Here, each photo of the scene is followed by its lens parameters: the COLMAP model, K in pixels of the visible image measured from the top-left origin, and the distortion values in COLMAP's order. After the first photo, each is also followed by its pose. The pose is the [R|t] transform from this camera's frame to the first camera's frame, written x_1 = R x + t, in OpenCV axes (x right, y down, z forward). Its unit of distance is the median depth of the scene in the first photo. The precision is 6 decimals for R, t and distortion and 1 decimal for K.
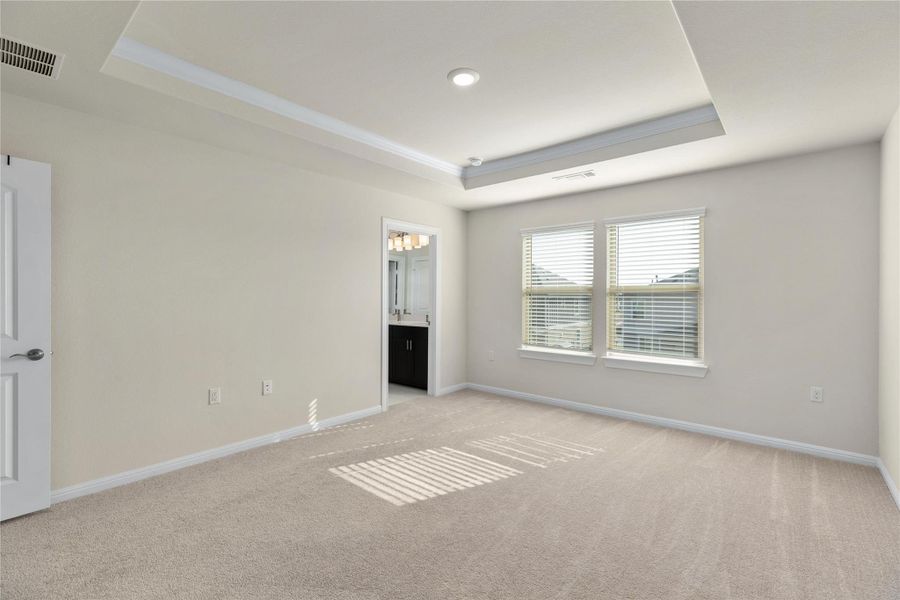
lens RADIAL K [[407.9, 0, 450.0], [0, 407.9, 300.0], [0, 0, 1]] dist [0.000103, 0.000691]
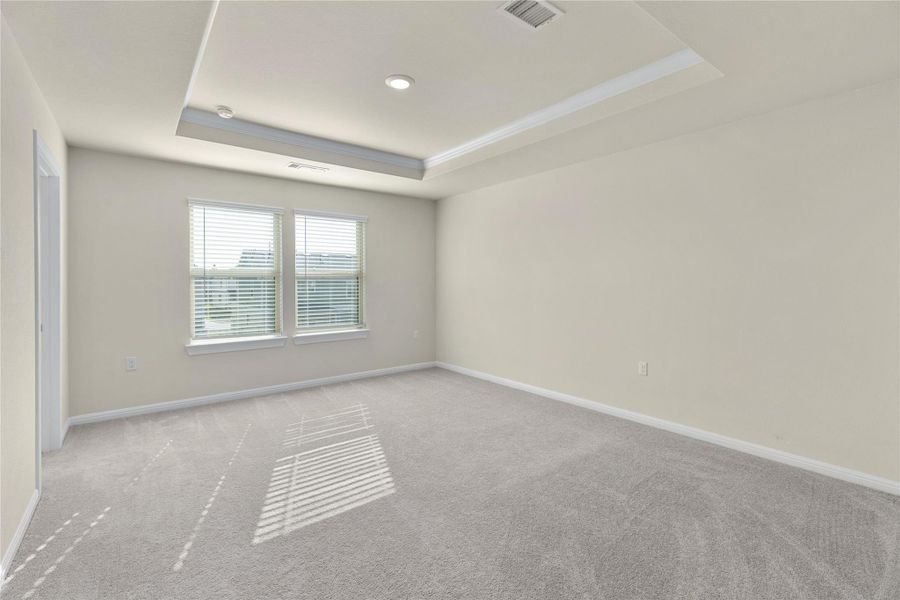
lens RADIAL K [[410.3, 0, 452.5], [0, 410.3, 292.1], [0, 0, 1]] dist [0.001812, 0.001079]
pose [[0.183306, -0.033688, 0.982479, -0.790294], [0.007753, 0.999431, 0.032823, -0.012485], [-0.983025, 0.001601, 0.183463, 0.499326]]
